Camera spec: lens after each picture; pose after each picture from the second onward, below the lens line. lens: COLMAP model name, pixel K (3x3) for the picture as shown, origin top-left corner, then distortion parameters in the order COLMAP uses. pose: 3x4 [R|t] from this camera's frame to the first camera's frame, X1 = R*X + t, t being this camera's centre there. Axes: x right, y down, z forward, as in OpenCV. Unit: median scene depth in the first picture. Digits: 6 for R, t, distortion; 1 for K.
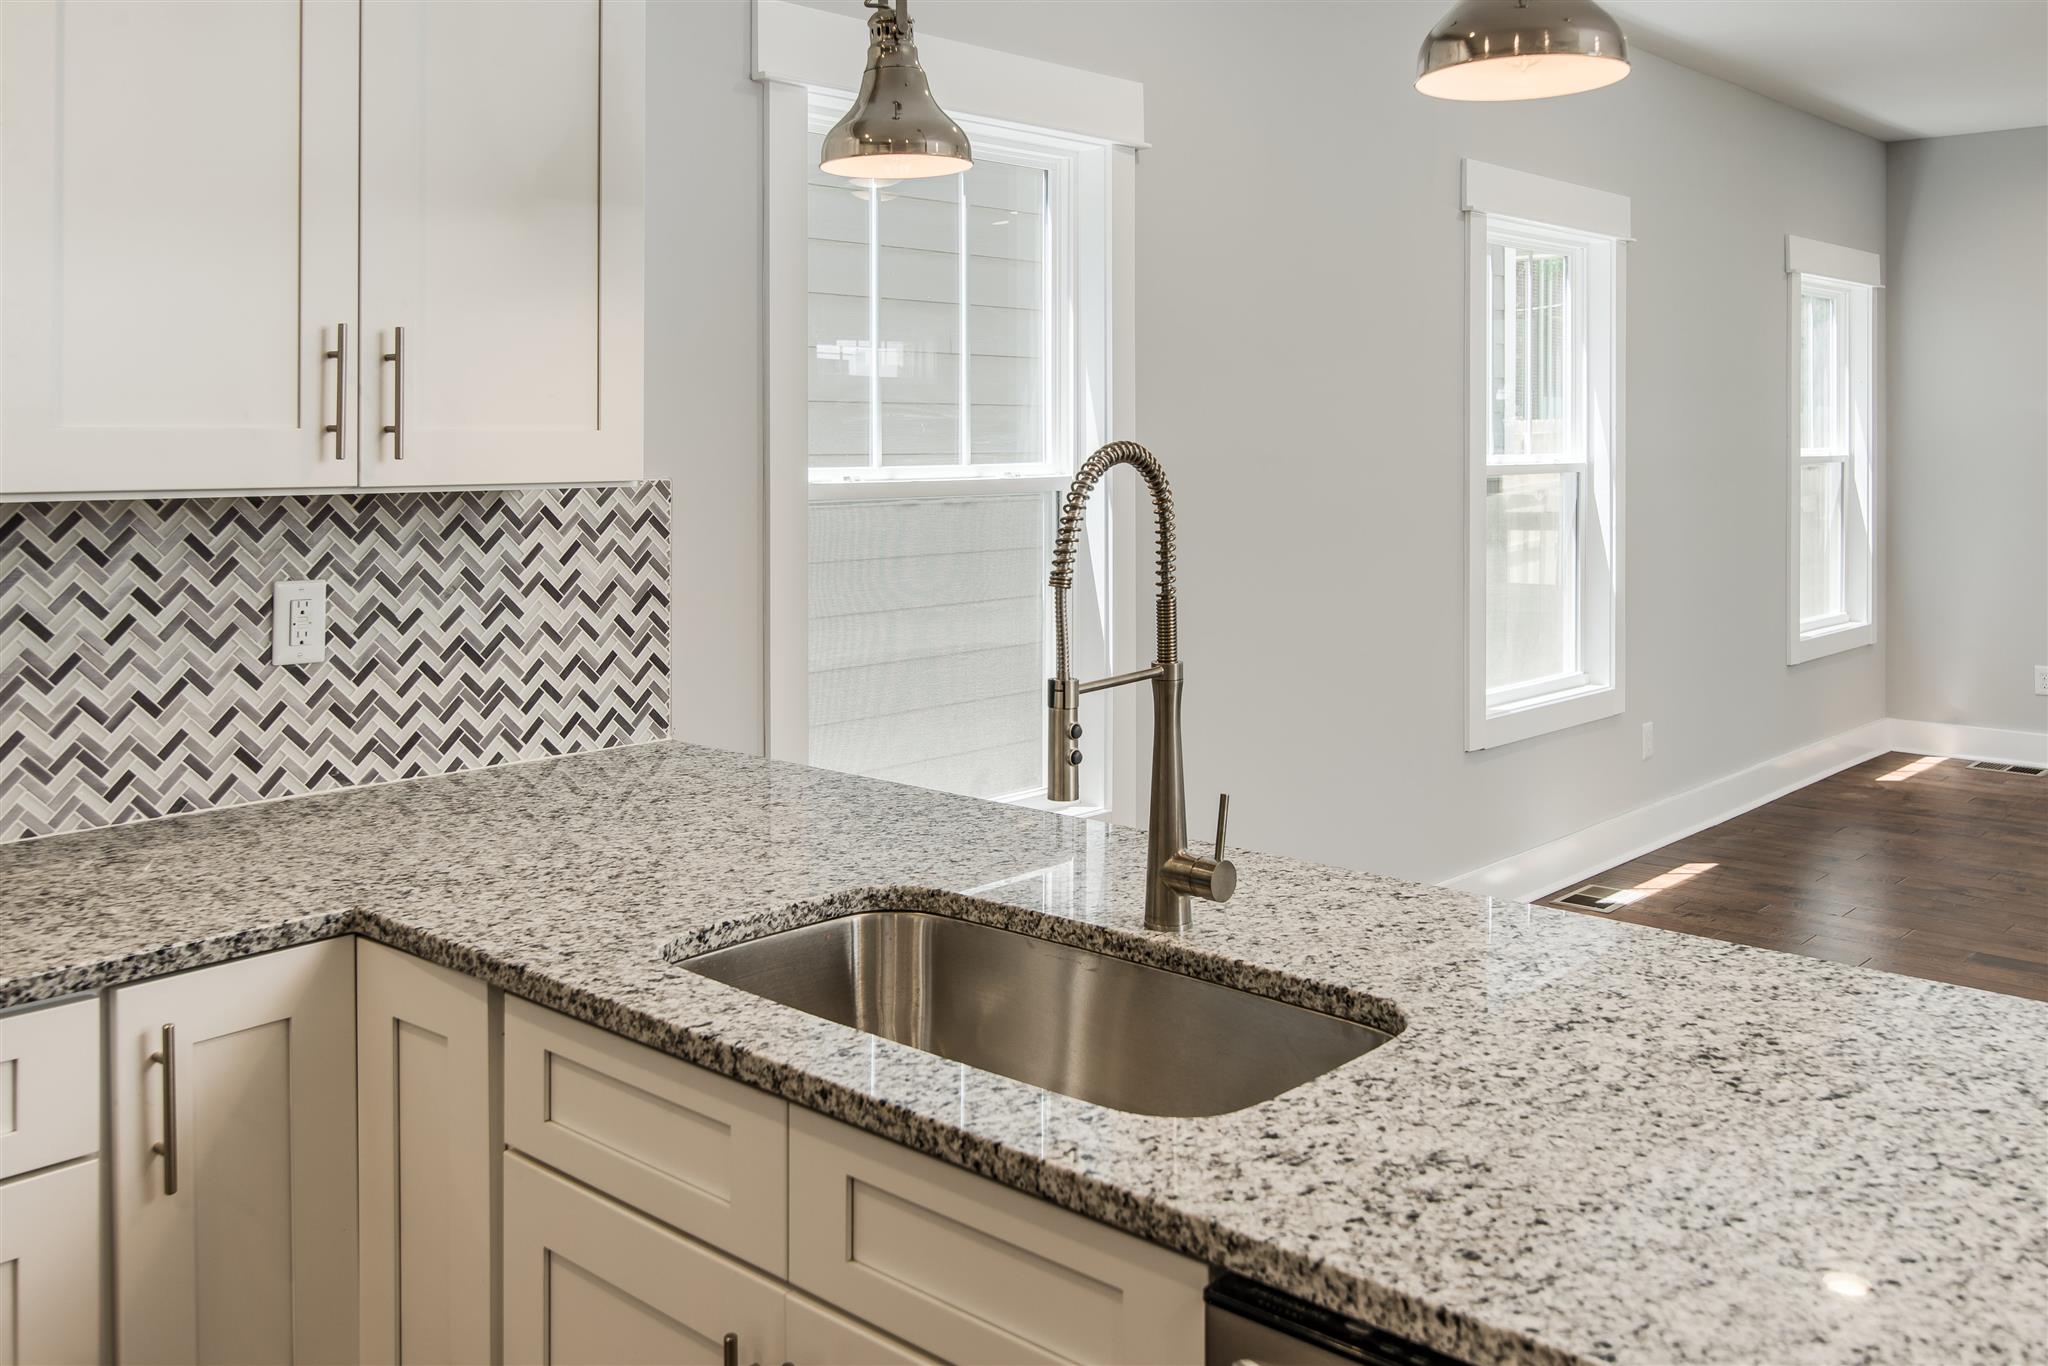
lens RADIAL K [[1779.0, 0, 1035.5], [0, 1779.0, 439.7], [0, 0, 1]] dist [0.008364, -0.006922]
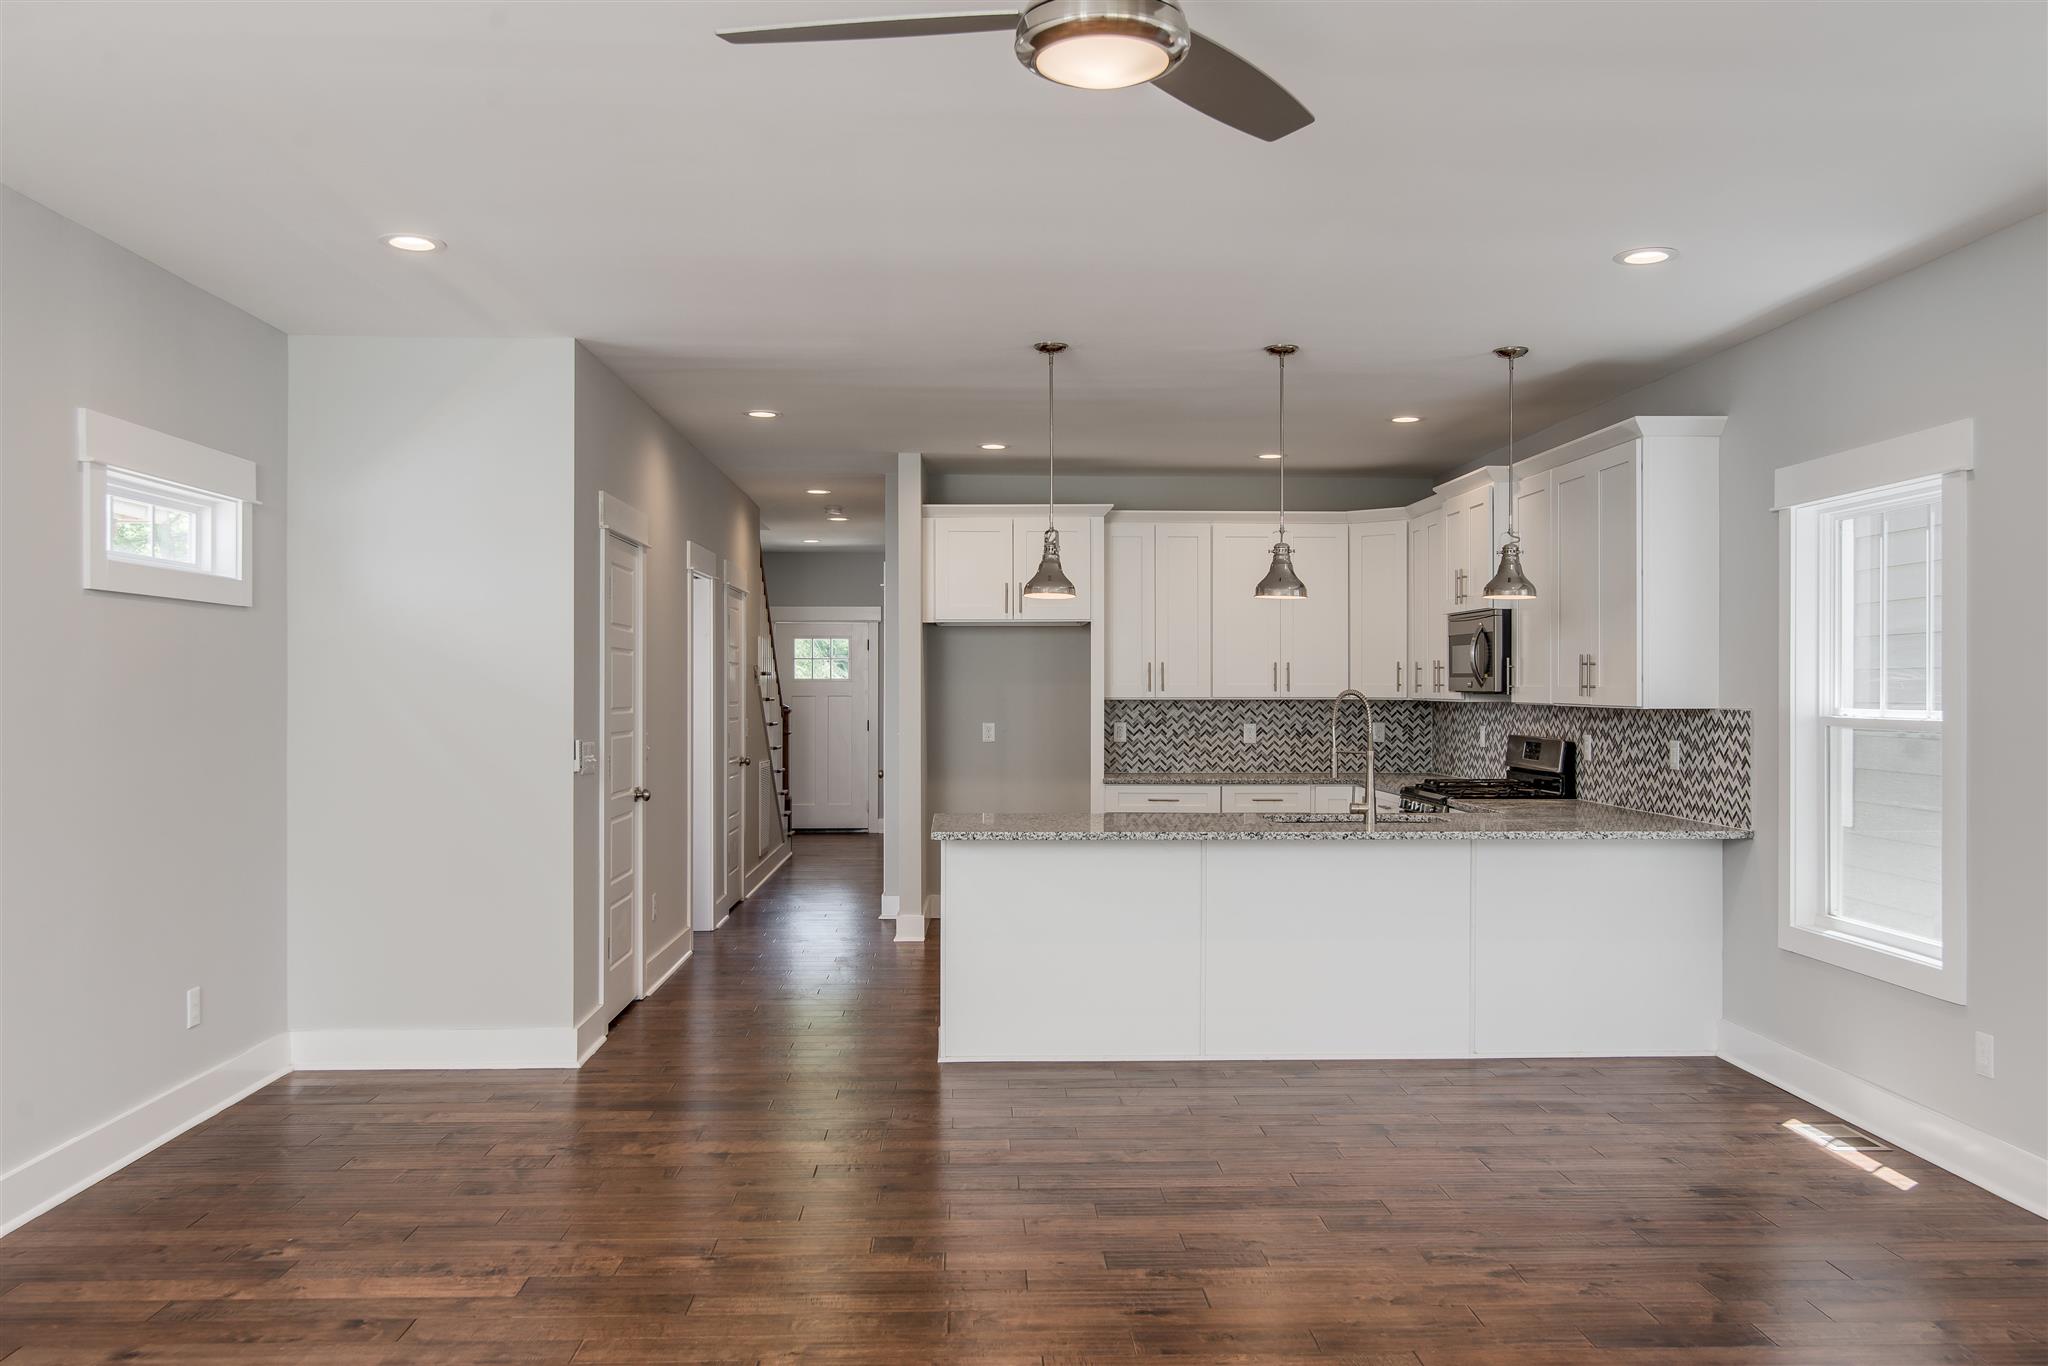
lens RADIAL K [[1613.7, 0, 1021.4], [0, 1613.7, 689.2], [0, 0, 1]] dist [-0.003654, 0.018629]
pose [[-0.711012, -0.000158, -0.703180, 2.067690], [-0.005725, 0.999968, 0.005564, -0.009911], [0.703157, 0.007982, -0.710990, 2.035658]]
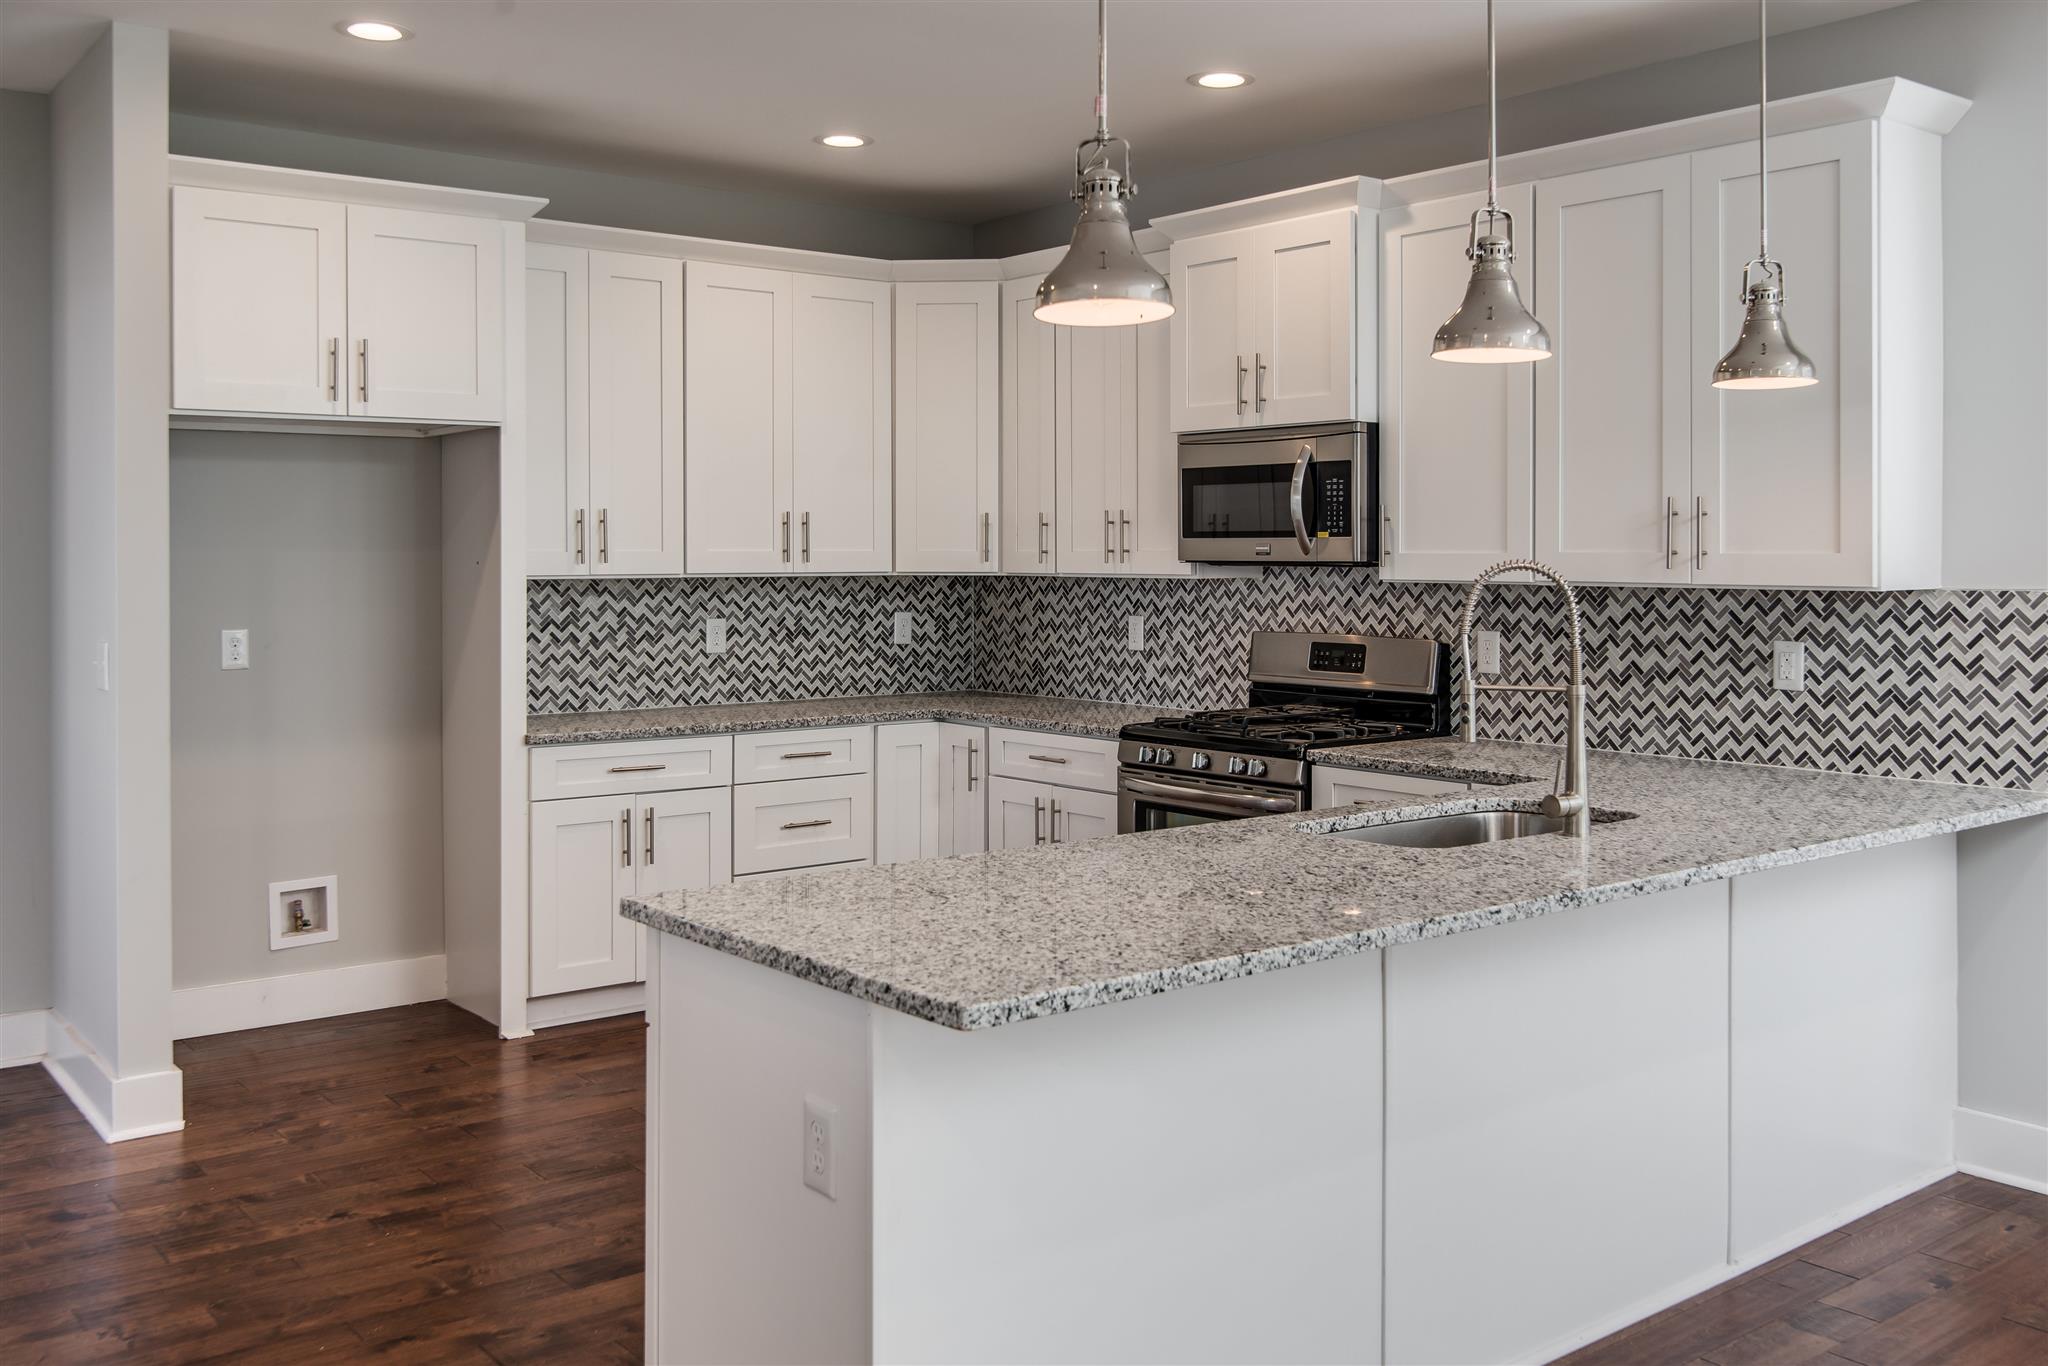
lens RADIAL K [[1832.0, 0, 1019.4], [0, 1832.0, 557.0], [0, 0, 1]] dist [0.002477, -0.001440]
pose [[-0.161829, 0.001258, -0.986818, 1.399598], [-0.004848, 0.999986, 0.002070, -0.001524], [0.986807, 0.005119, -0.161821, 0.542354]]
